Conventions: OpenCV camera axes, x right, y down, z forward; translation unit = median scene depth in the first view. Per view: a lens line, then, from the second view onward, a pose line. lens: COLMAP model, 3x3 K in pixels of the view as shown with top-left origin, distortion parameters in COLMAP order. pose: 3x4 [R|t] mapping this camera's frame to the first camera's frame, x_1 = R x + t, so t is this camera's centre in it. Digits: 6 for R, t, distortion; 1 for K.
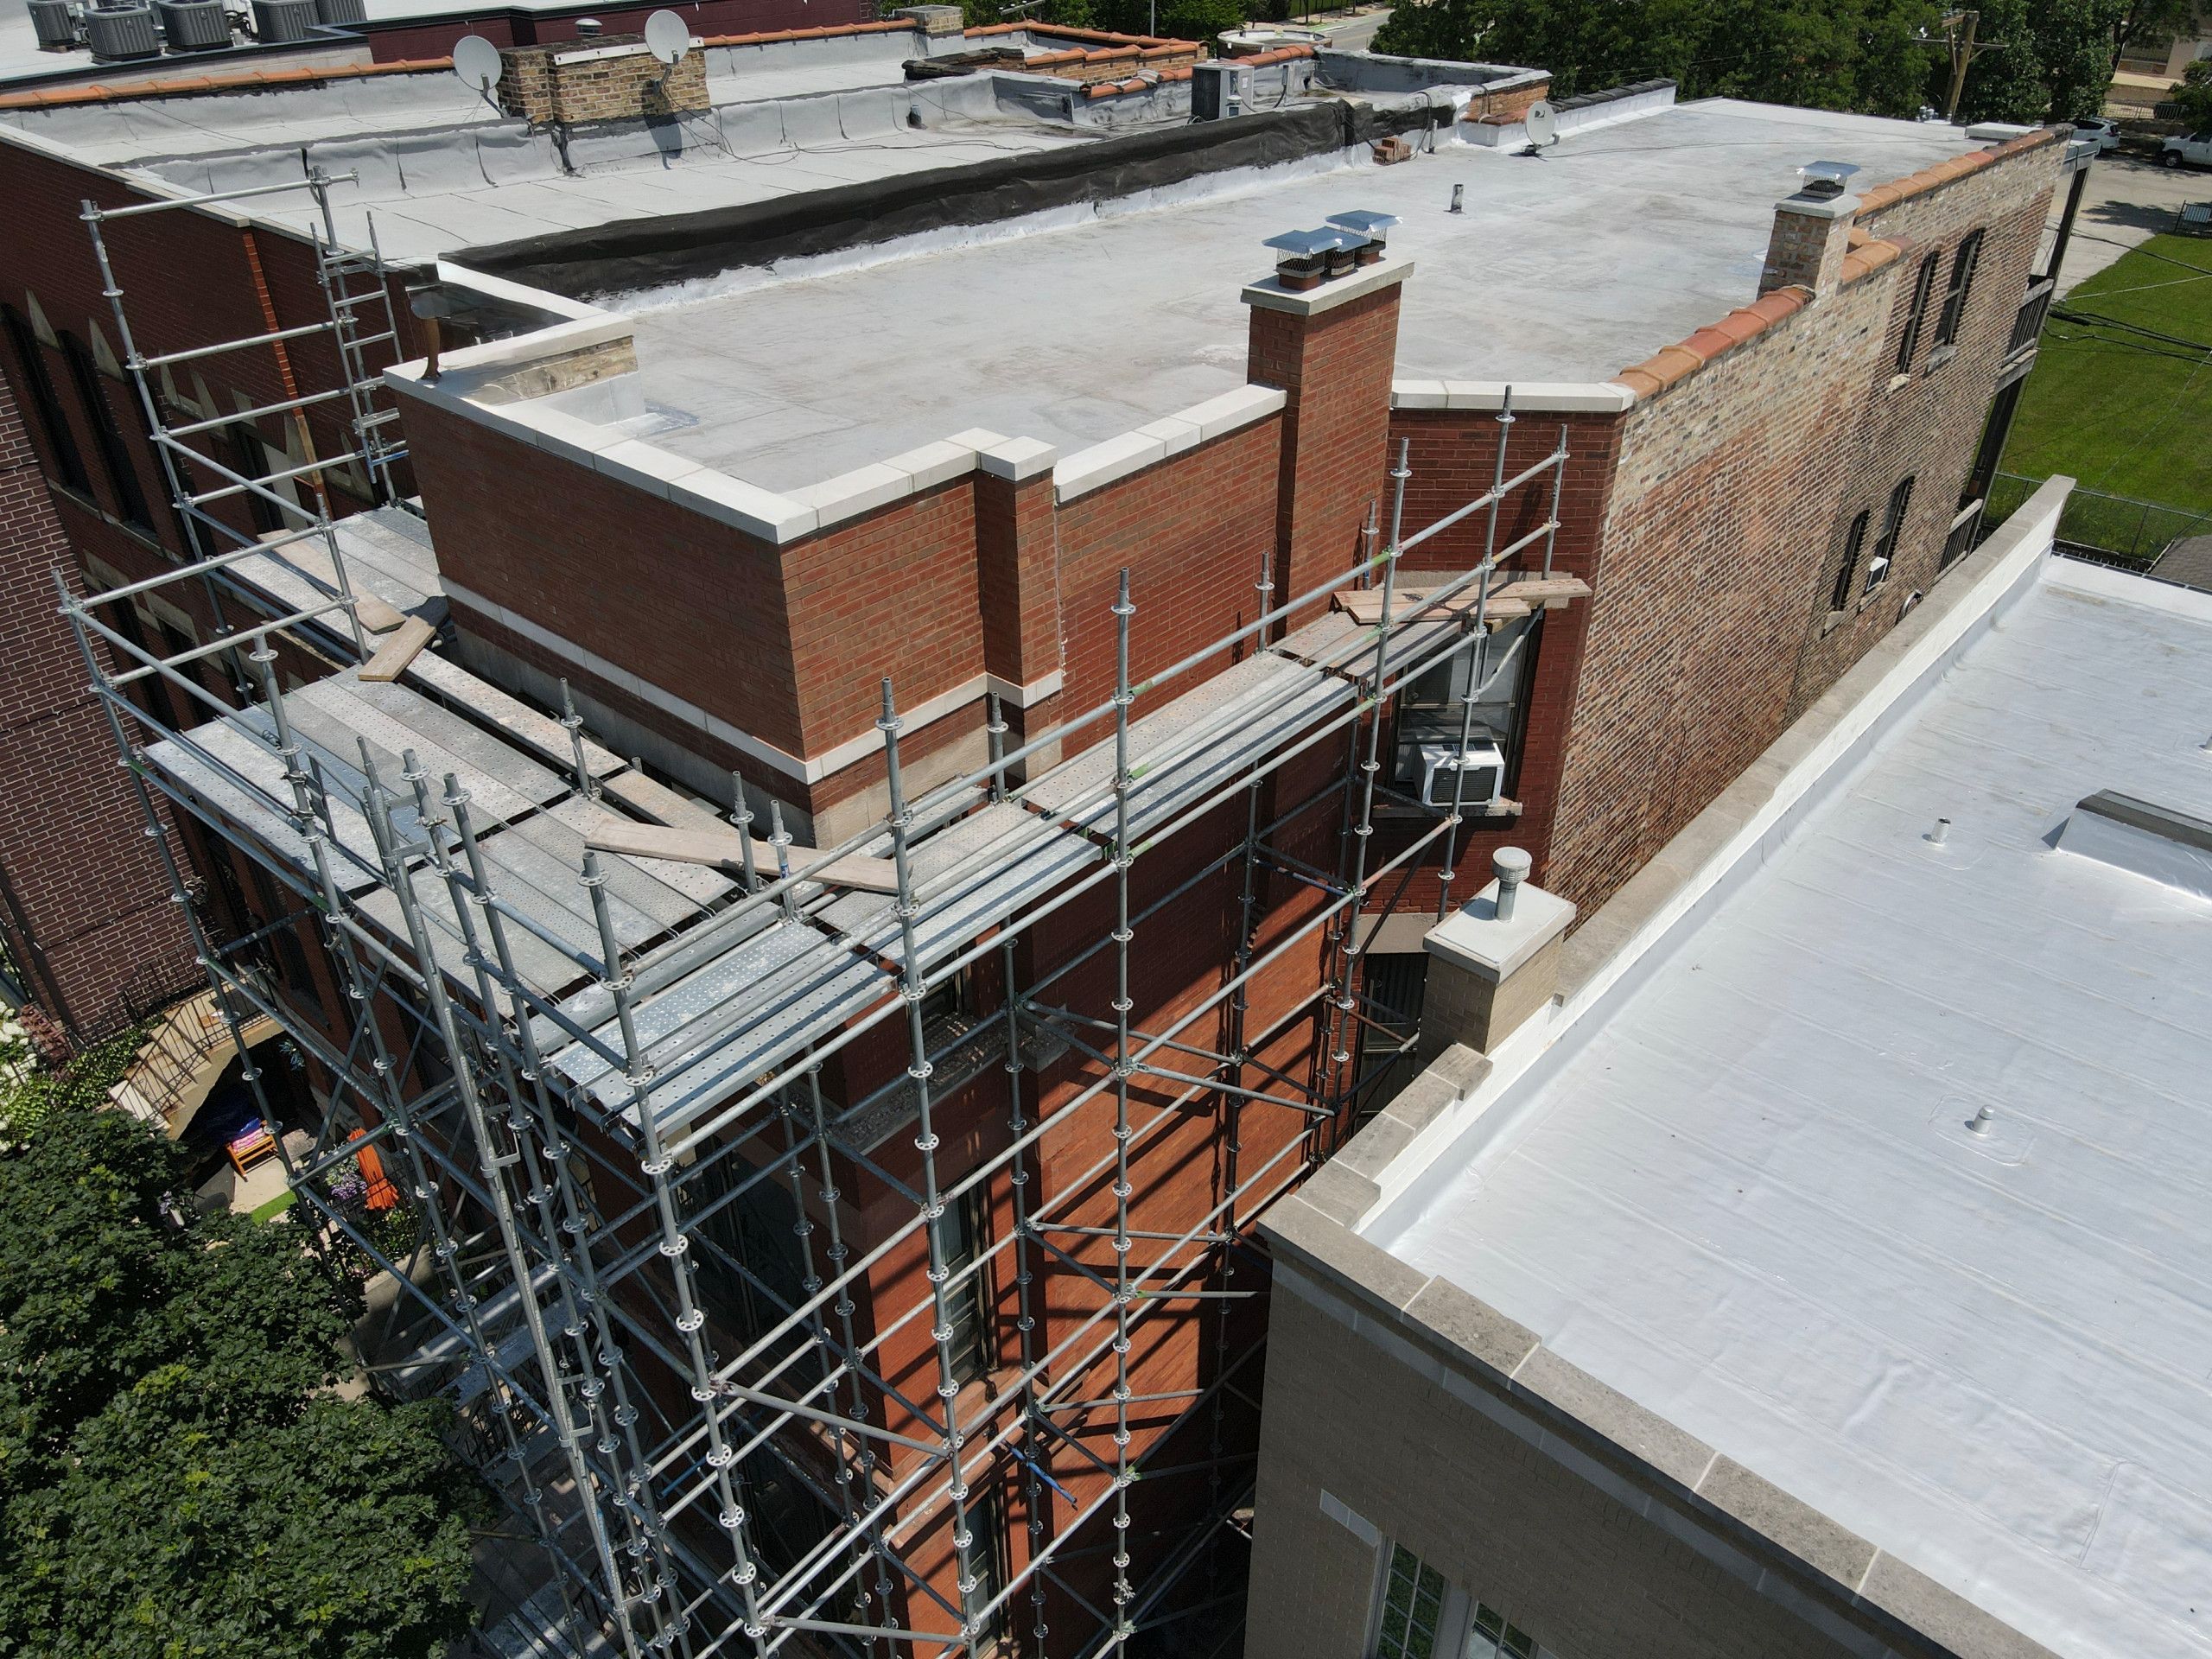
lens RADIAL K [[1617.4, 0, 1106.0], [0, 1617.4, 829.5], [0, 0, 1]] dist [-0.005252, 0.023925]
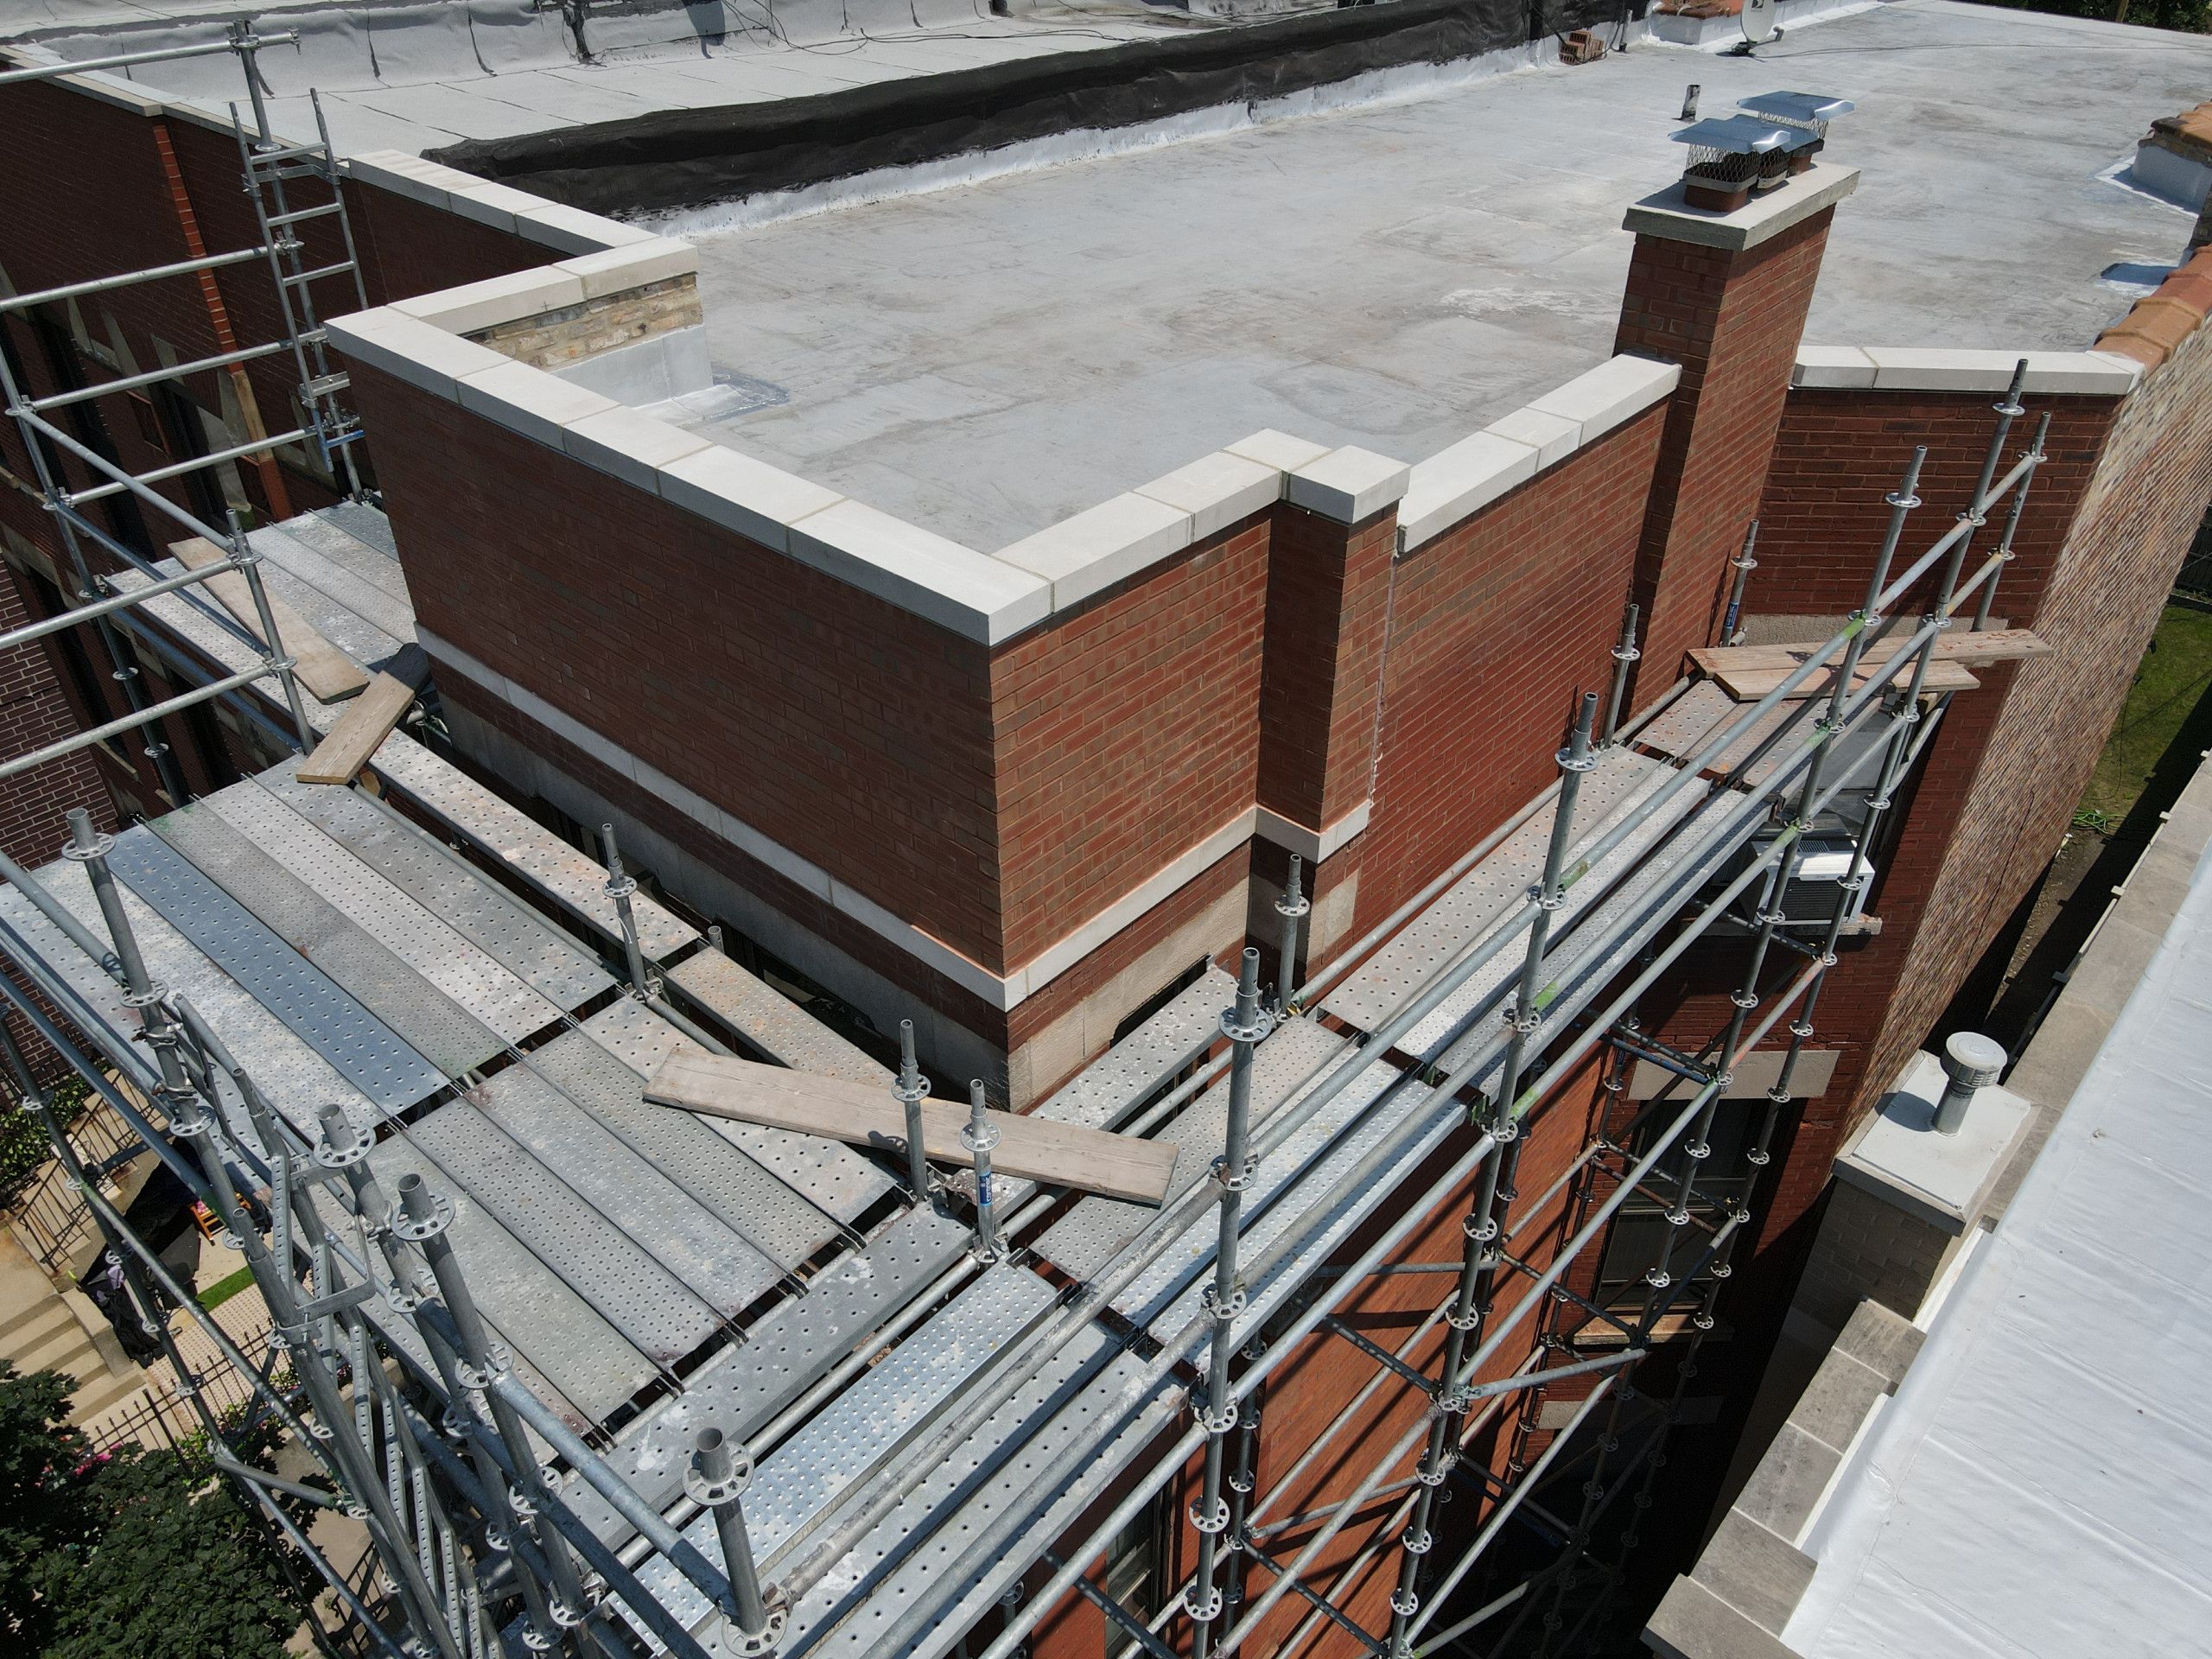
lens RADIAL K [[1587.2, 0, 1094.5], [0, 1587.2, 820.0], [0, 0, 1]] dist [0.006982, 0.004761]
pose [[0.999957, 0.009179, -0.000863, -0.119513], [-0.009139, 0.999224, 0.038321, -0.099267], [0.001215, -0.038311, 0.999265, 0.313957]]
